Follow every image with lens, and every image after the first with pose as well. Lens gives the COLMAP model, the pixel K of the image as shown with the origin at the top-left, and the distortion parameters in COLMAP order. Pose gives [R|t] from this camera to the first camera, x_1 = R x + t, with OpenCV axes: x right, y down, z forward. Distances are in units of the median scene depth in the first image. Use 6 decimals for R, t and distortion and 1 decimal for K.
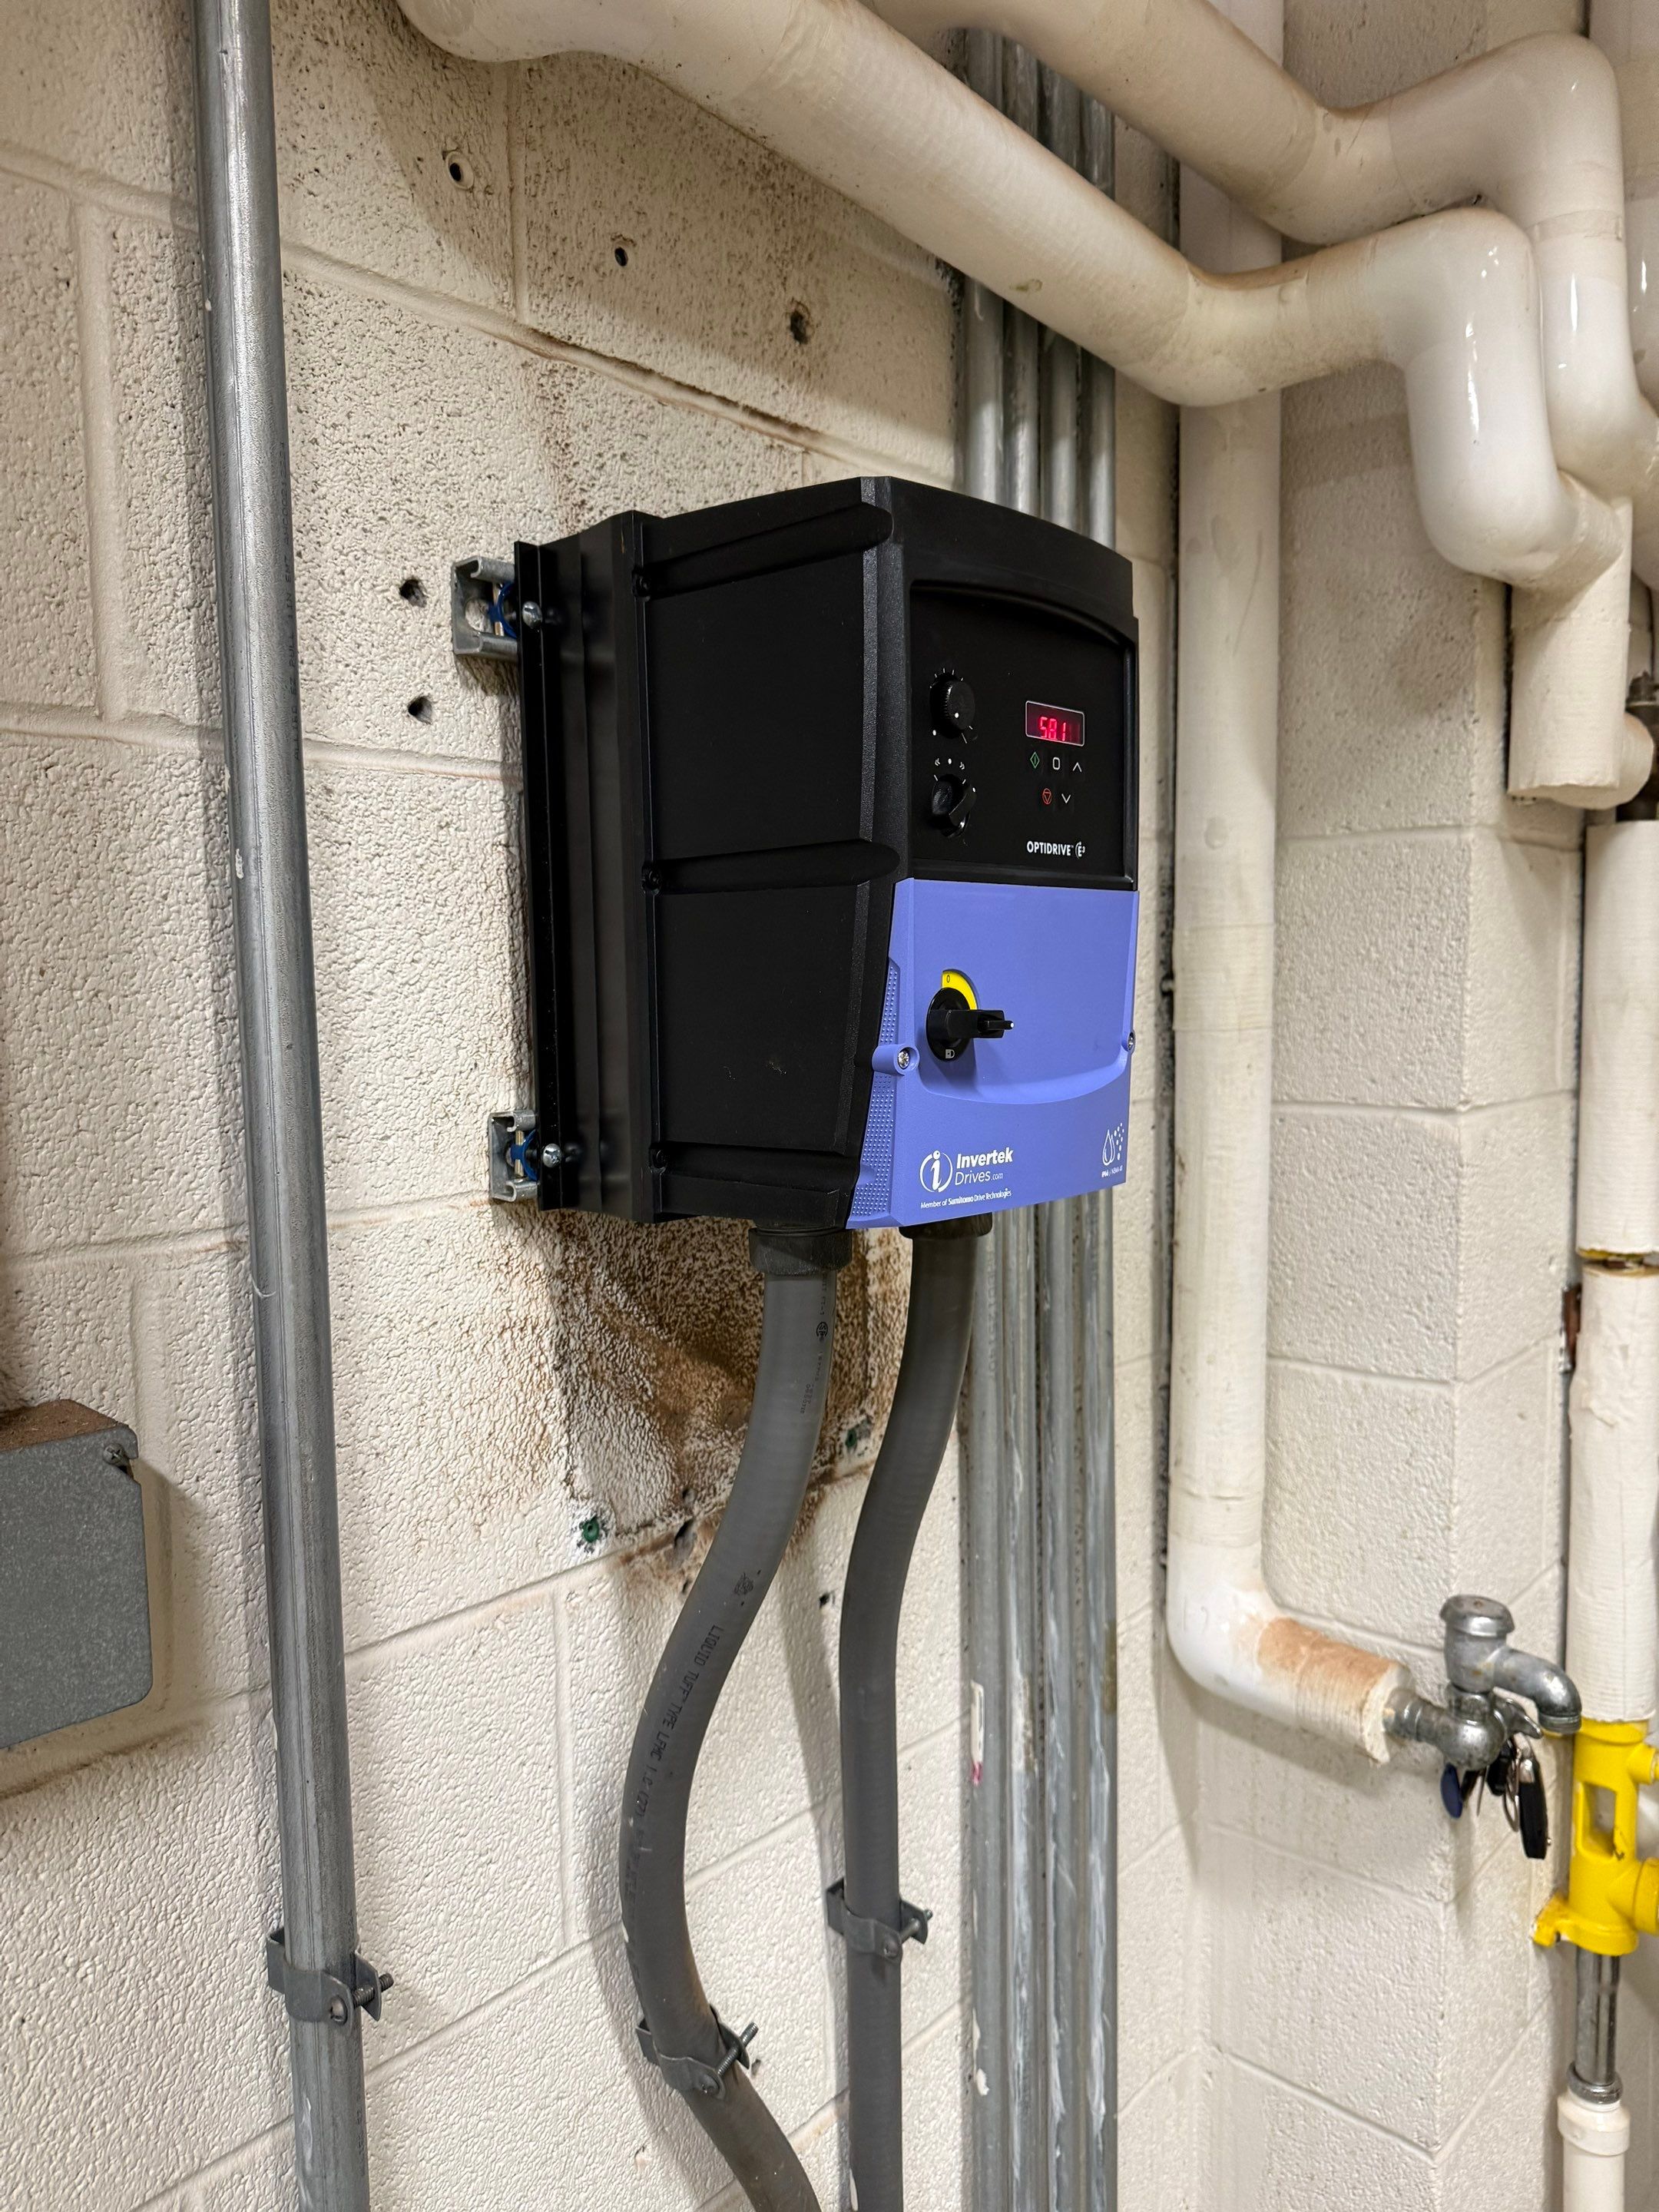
lens RADIAL K [[1597.9, 0, 871.5], [0, 1597.9, 1118.2], [0, 0, 1]] dist [0.009344, -0.026829]
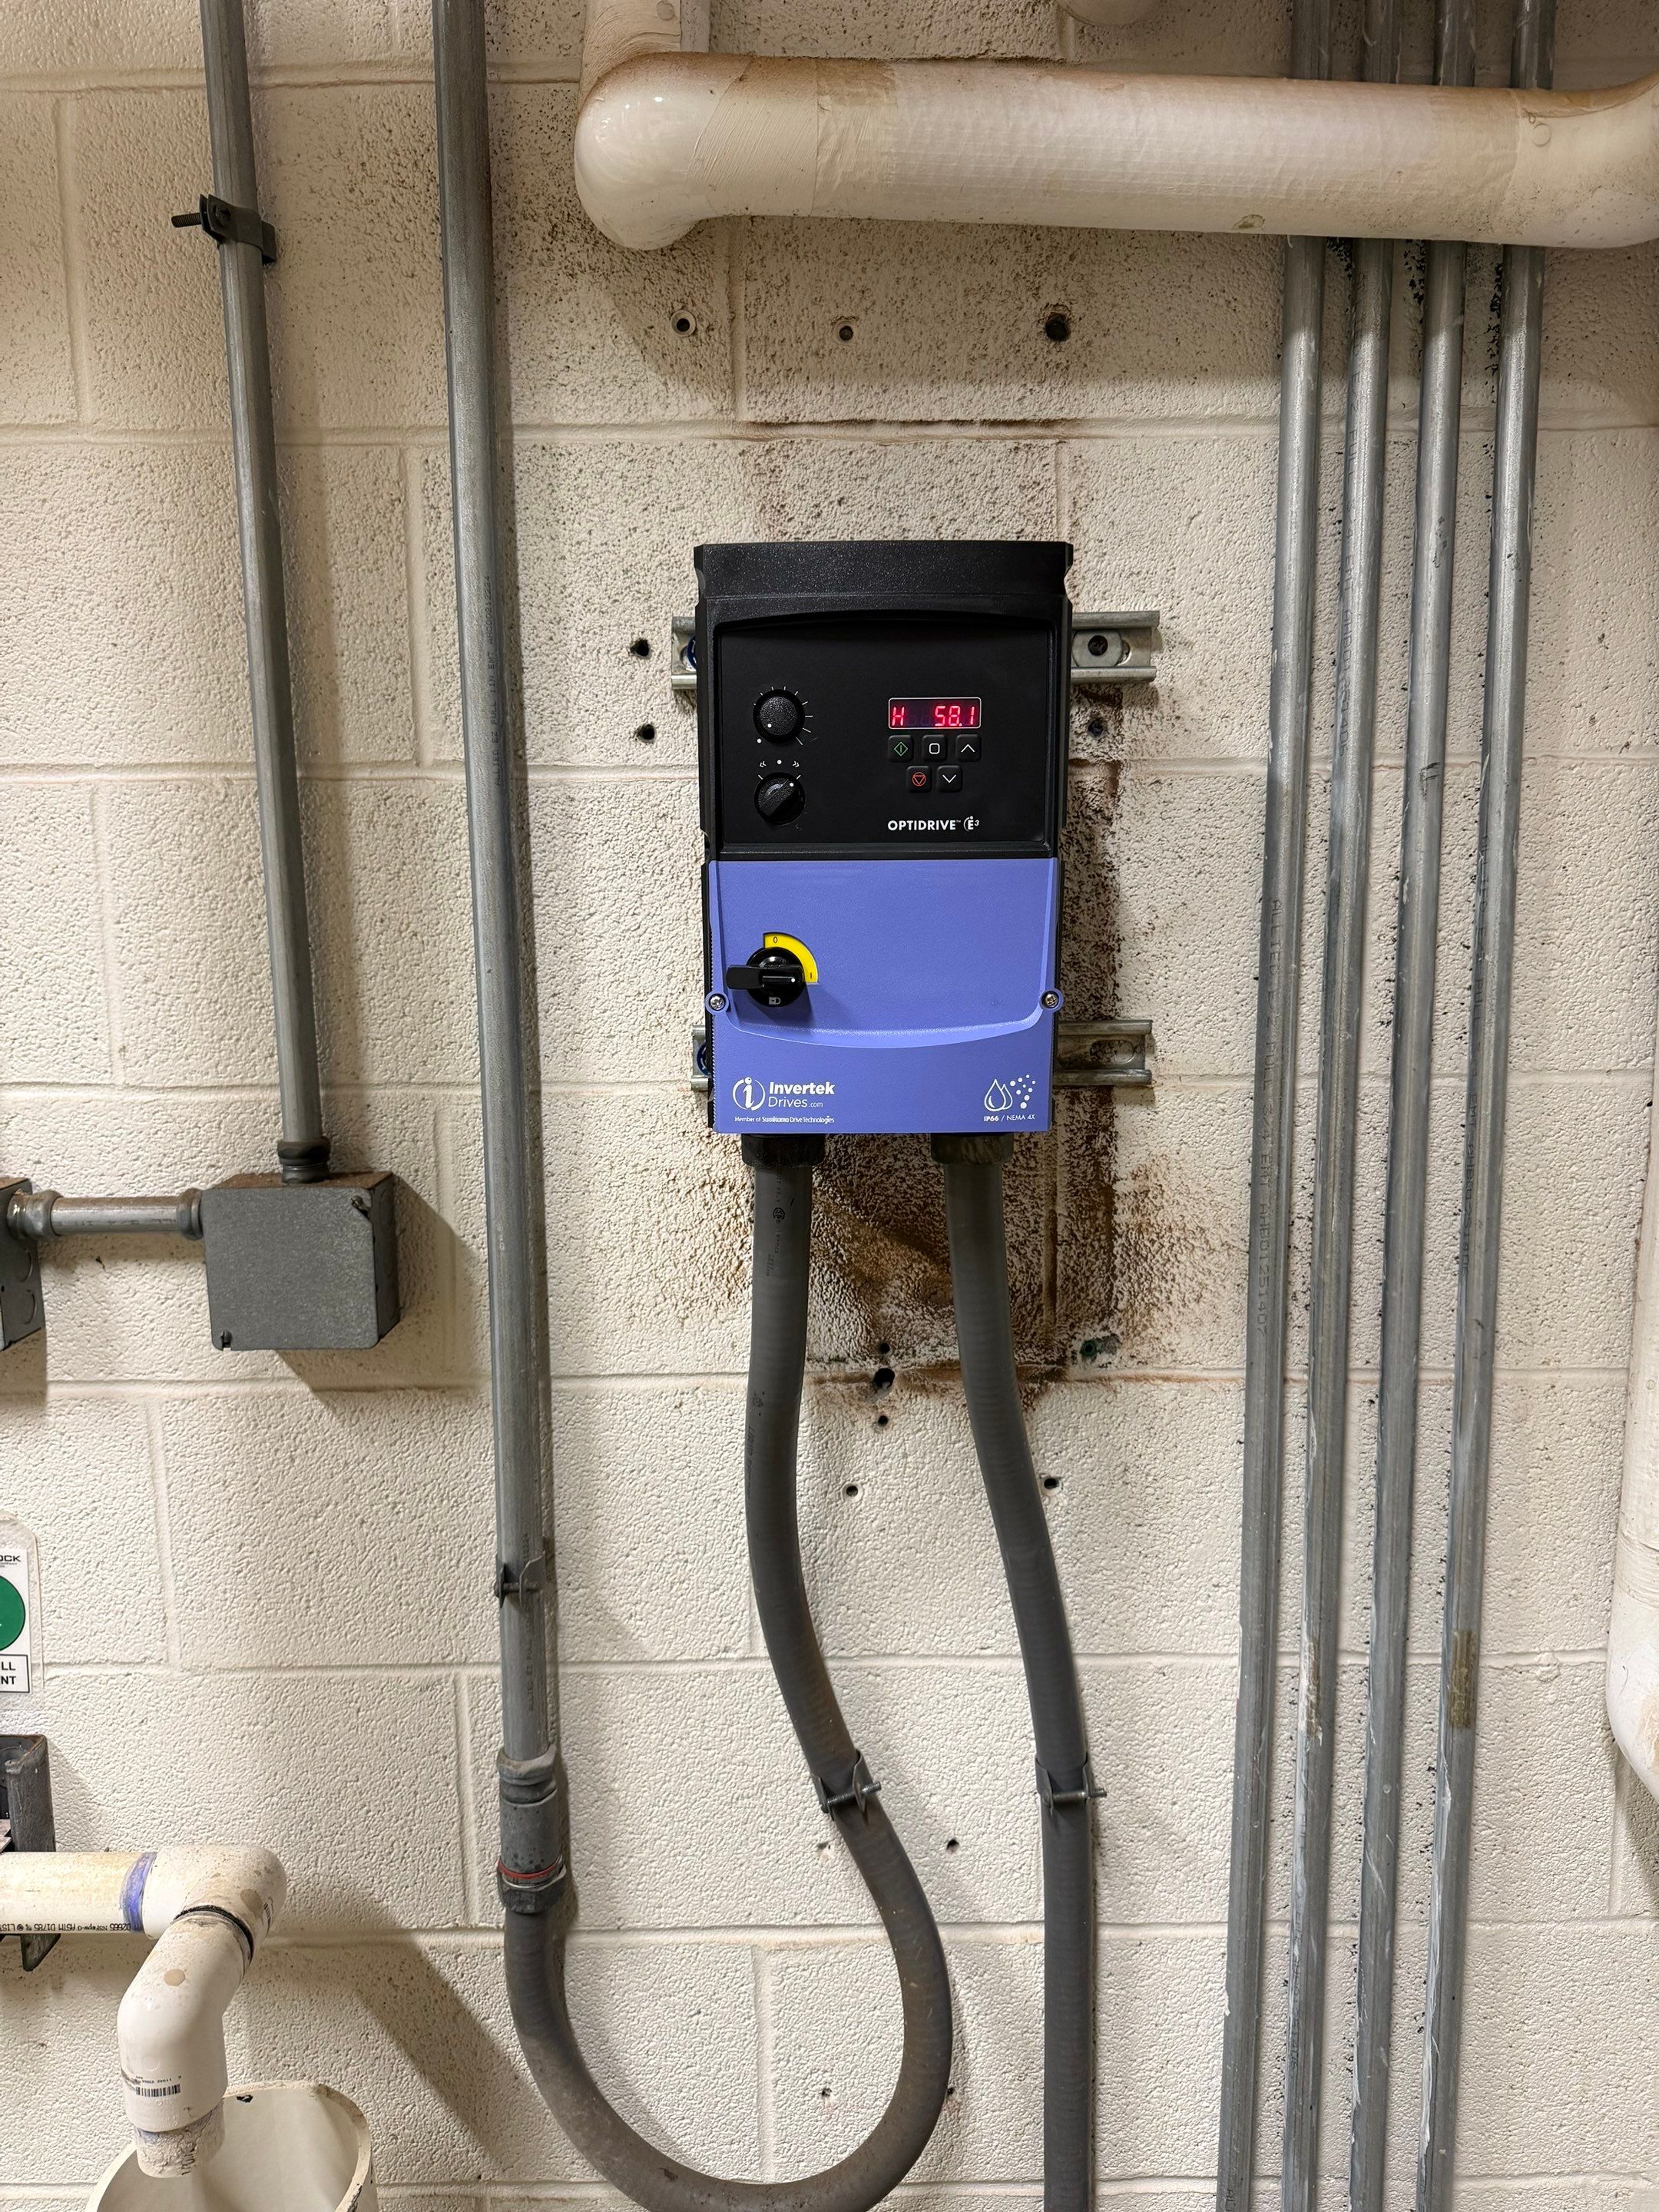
lens RADIAL K [[1579.0, 0, 832.7], [0, 1579.0, 1129.9], [0, 0, 1]] dist [0.053665, -0.092698]
pose [[0.648754, 0.121273, -0.751273, 0.911112], [-0.072163, 0.992576, 0.097909, -0.057886], [0.757569, -0.009304, 0.652689, 0.212347]]
